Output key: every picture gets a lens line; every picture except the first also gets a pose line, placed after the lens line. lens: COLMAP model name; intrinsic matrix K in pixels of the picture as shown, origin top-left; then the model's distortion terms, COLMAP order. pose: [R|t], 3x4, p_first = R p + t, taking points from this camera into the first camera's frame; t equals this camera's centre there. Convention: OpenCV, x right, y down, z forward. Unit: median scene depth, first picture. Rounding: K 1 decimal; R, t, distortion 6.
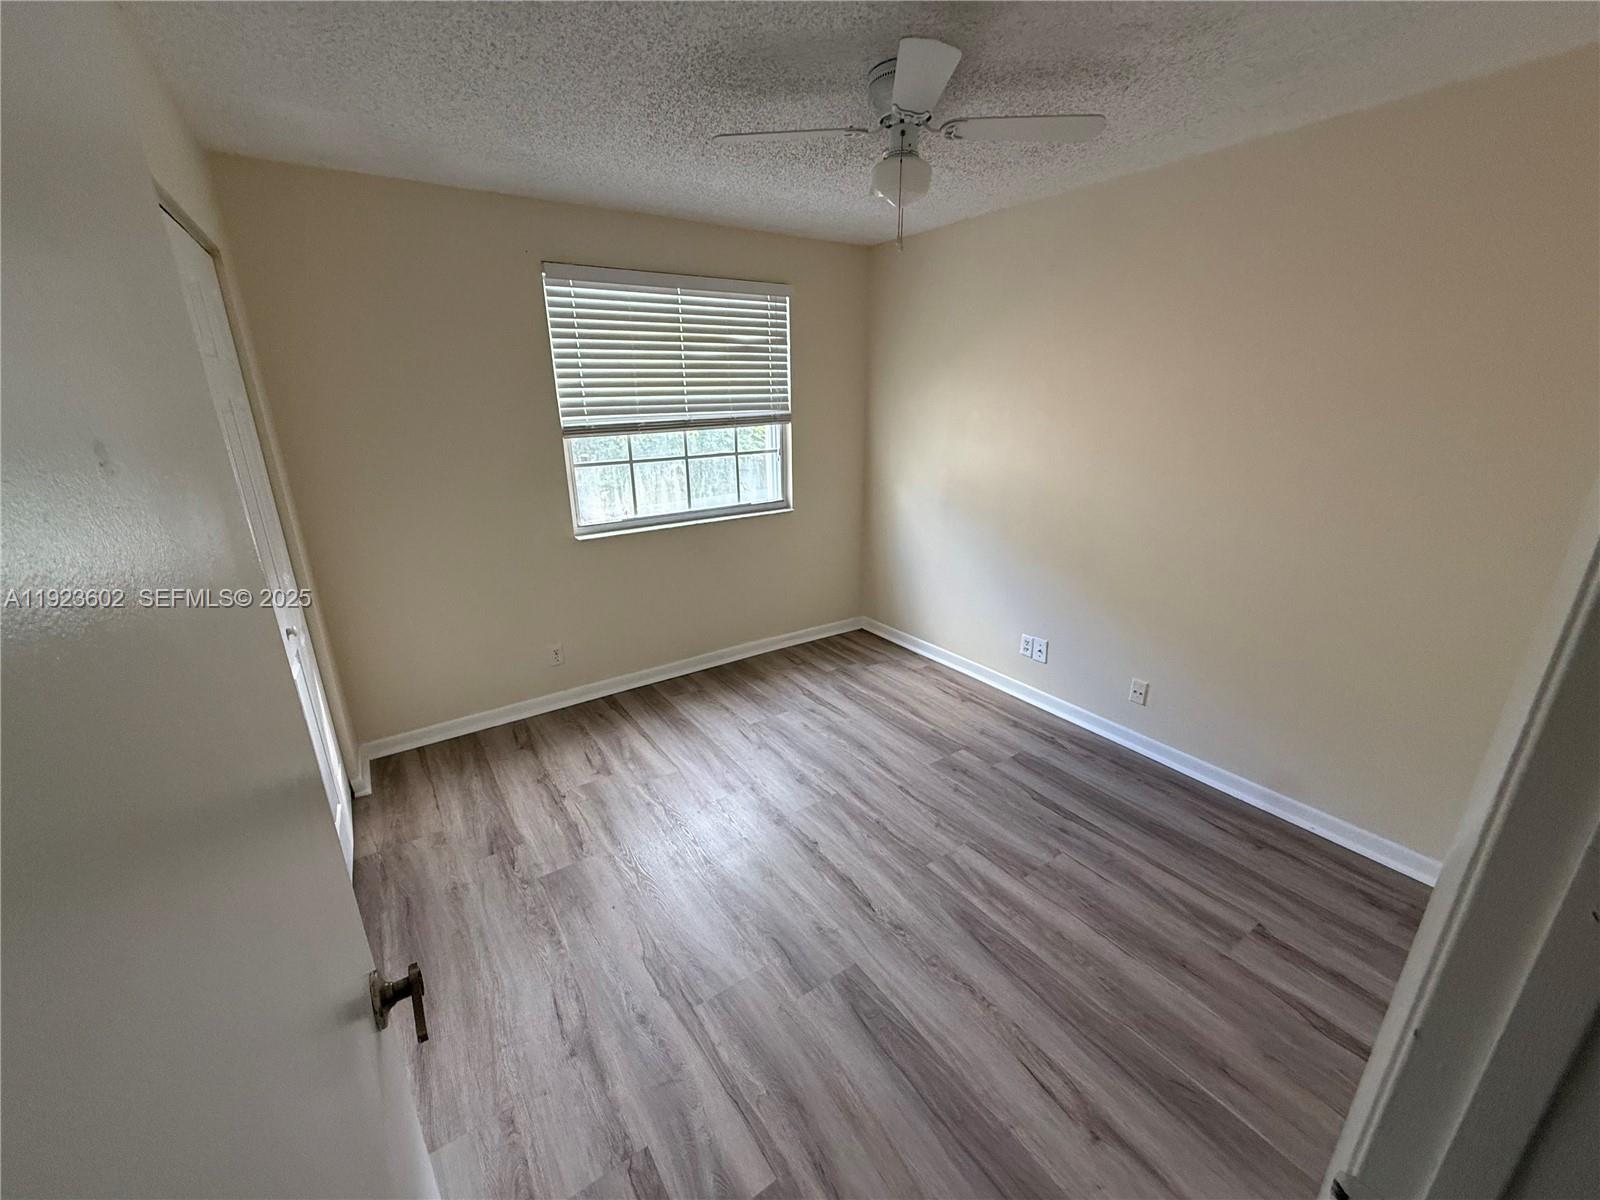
lens RADIAL K [[638.0, 0, 798.4], [0, 638.0, 596.3], [0, 0, 1]] dist [-0.001239, -0.000330]
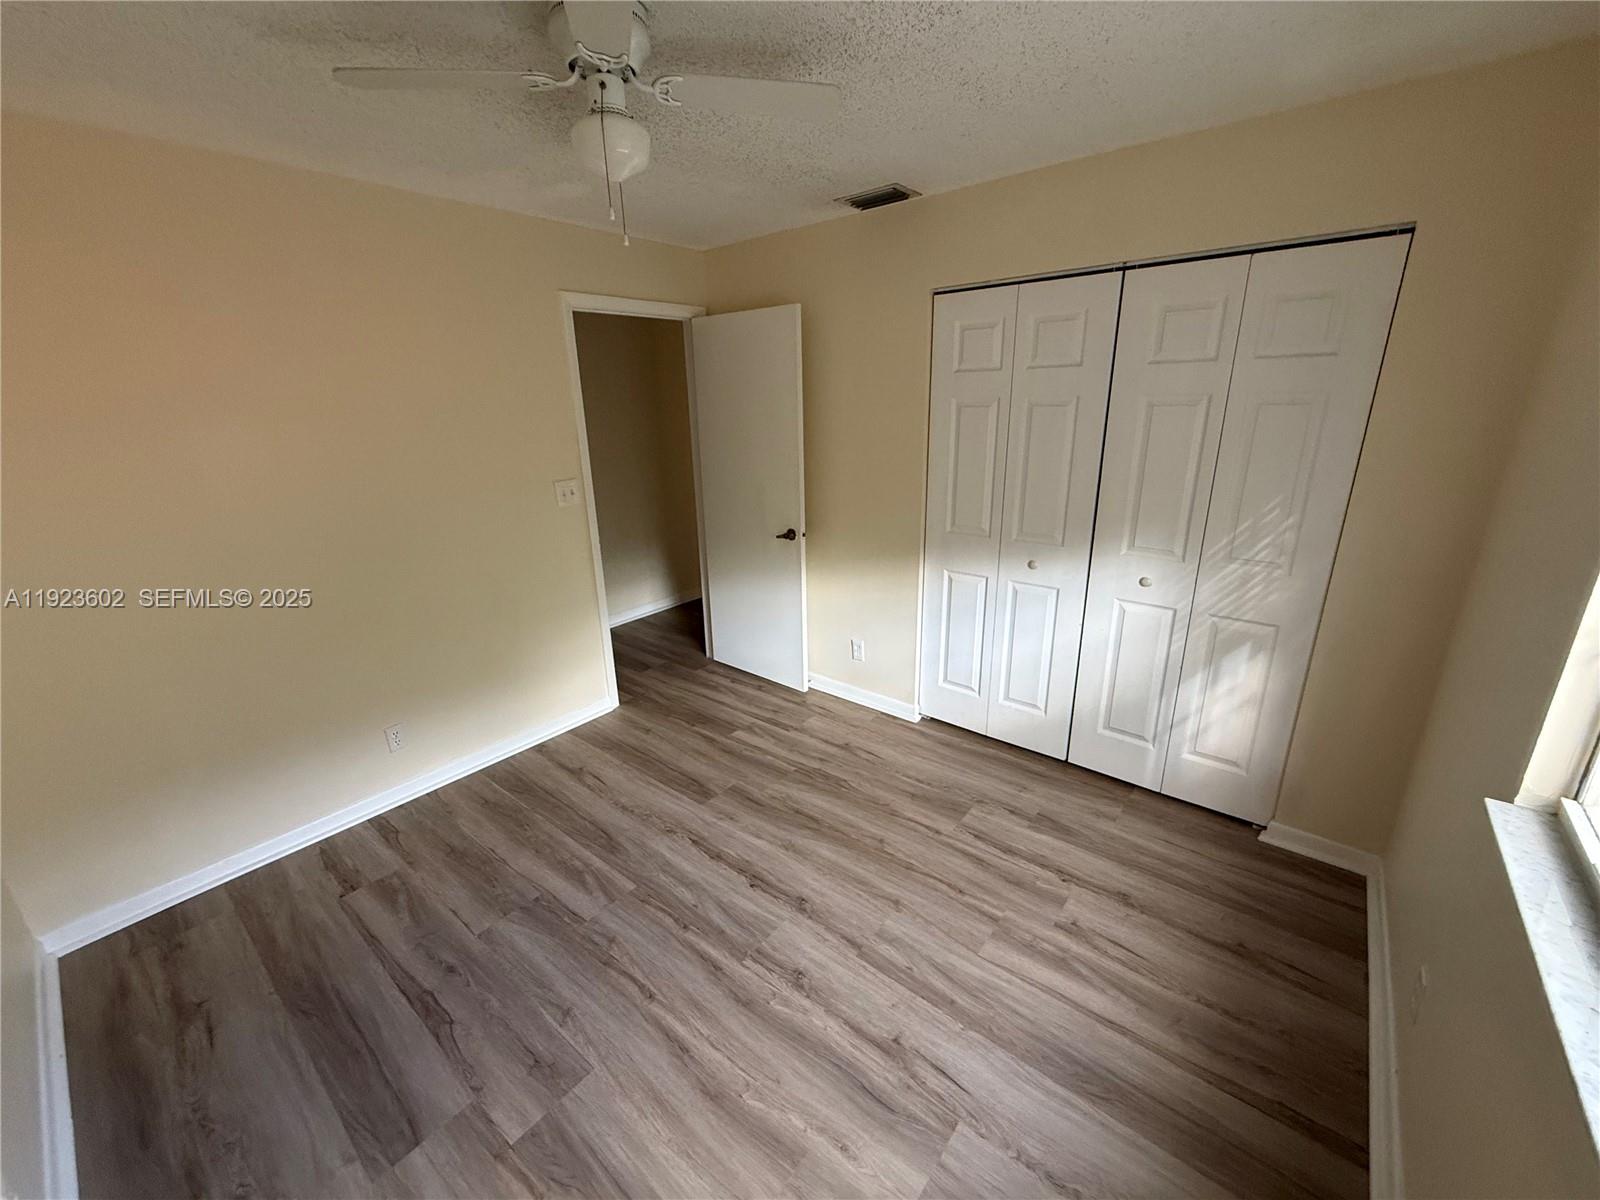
lens RADIAL K [[638.0, 0, 798.4], [0, 638.0, 596.3], [0, 0, 1]] dist [-0.001239, -0.000330]
pose [[-0.960619, 0.114073, -0.253374, 0.146757], [-0.054442, 0.816909, 0.574192, -0.488636], [0.272483, 0.565374, -0.778528, 1.463522]]
